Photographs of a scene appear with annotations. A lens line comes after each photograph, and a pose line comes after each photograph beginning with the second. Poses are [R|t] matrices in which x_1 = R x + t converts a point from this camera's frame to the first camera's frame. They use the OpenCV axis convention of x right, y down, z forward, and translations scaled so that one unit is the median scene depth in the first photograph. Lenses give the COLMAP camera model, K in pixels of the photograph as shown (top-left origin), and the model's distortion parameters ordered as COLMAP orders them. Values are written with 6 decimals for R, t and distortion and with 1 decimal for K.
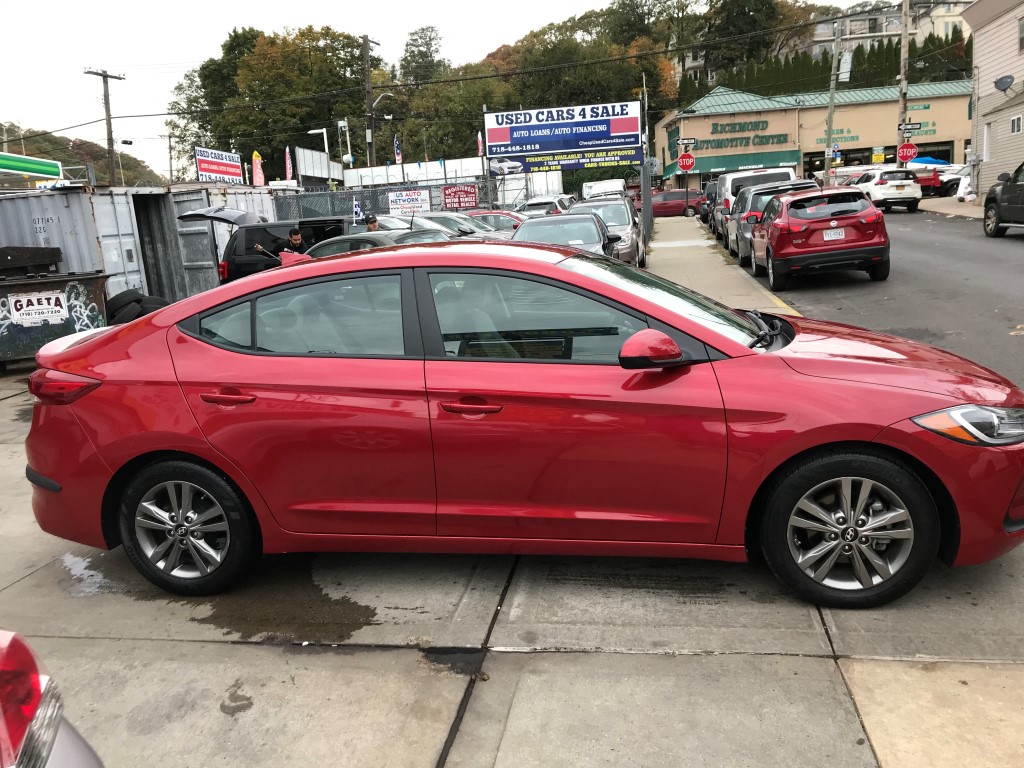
lens RADIAL K [[840.8, 0, 513.9], [0, 840.8, 387.1], [0, 0, 1]] dist [0.023737, -0.016479]
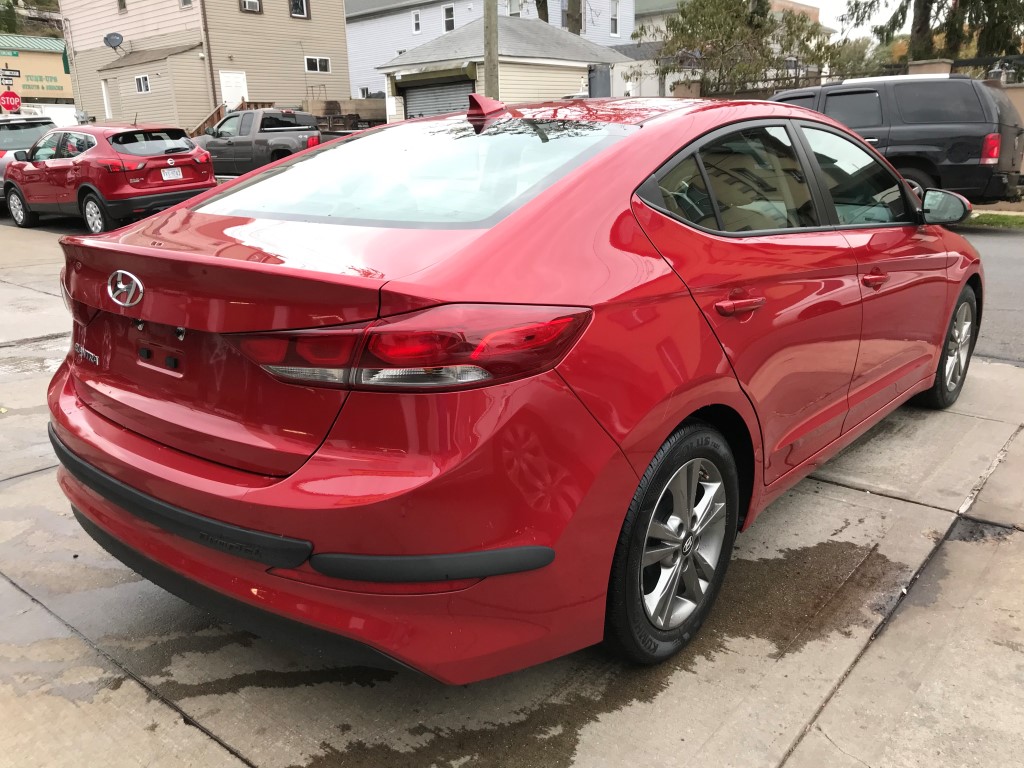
lens RADIAL K [[840.8, 0, 505.1], [0, 840.8, 385.4], [0, 0, 1]] dist [0.023737, -0.016479]
pose [[0.497744, -0.183568, 0.847675, -0.266509], [0.154607, 0.980471, 0.121542, -0.009048], [-0.853433, 0.070560, 0.516405, 0.225437]]
